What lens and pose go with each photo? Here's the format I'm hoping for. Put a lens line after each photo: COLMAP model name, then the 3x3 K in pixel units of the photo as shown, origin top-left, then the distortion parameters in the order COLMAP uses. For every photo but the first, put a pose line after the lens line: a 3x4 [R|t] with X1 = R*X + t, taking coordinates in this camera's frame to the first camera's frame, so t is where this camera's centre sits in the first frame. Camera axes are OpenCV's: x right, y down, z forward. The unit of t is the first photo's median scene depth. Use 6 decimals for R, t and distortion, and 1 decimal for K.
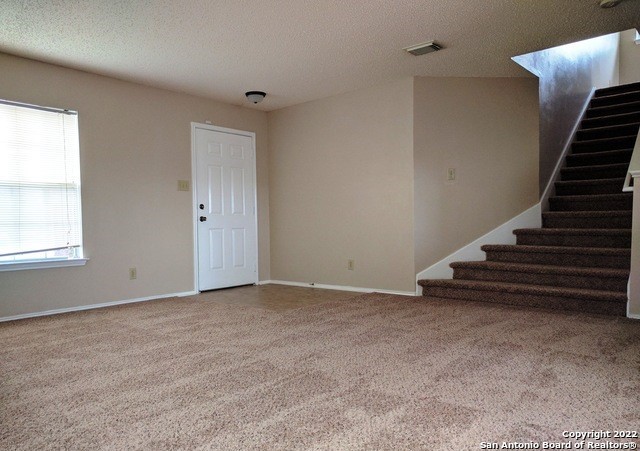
lens RADIAL K [[482.6, 0, 317.2], [0, 482.6, 239.9], [0, 0, 1]] dist [0.006634, 0.004567]
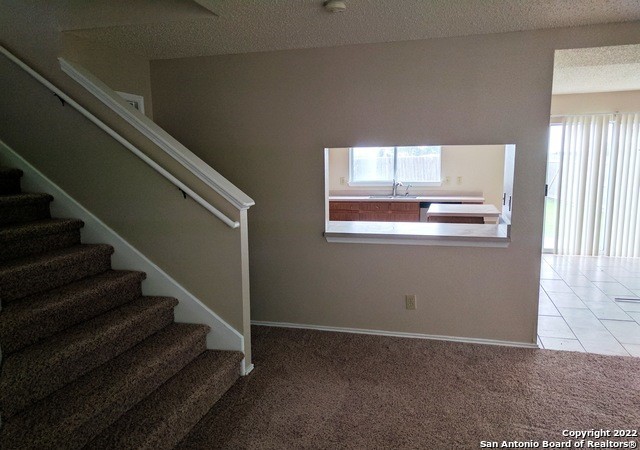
lens RADIAL K [[486.6, 0, 319.8], [0, 486.6, 239.9], [0, 0, 1]] dist [0.001883, 0.002179]
pose [[-0.435427, -0.128519, 0.891003, -0.120302], [0.052308, 0.984473, 0.167564, -0.181621], [-0.898703, 0.119569, -0.421943, 1.066960]]
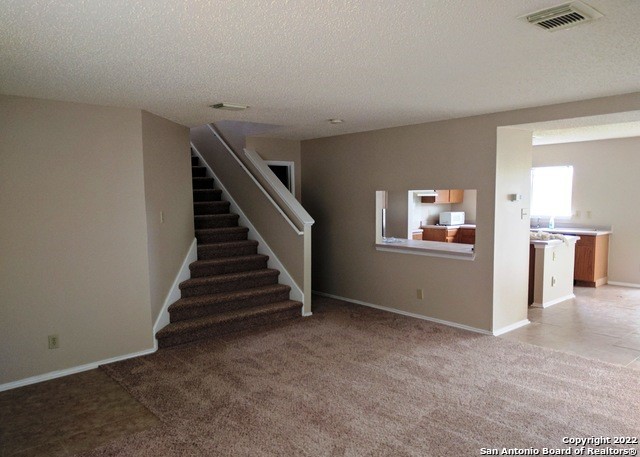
lens RADIAL K [[479.8, 0, 317.6], [0, 479.8, 243.7], [0, 0, 1]] dist [-0.000467, -0.000093]
pose [[0.146494, -0.095738, 0.984568, -0.725697], [0.047464, 0.994839, 0.089675, -0.178288], [-0.988072, 0.033595, 0.150283, 0.634671]]
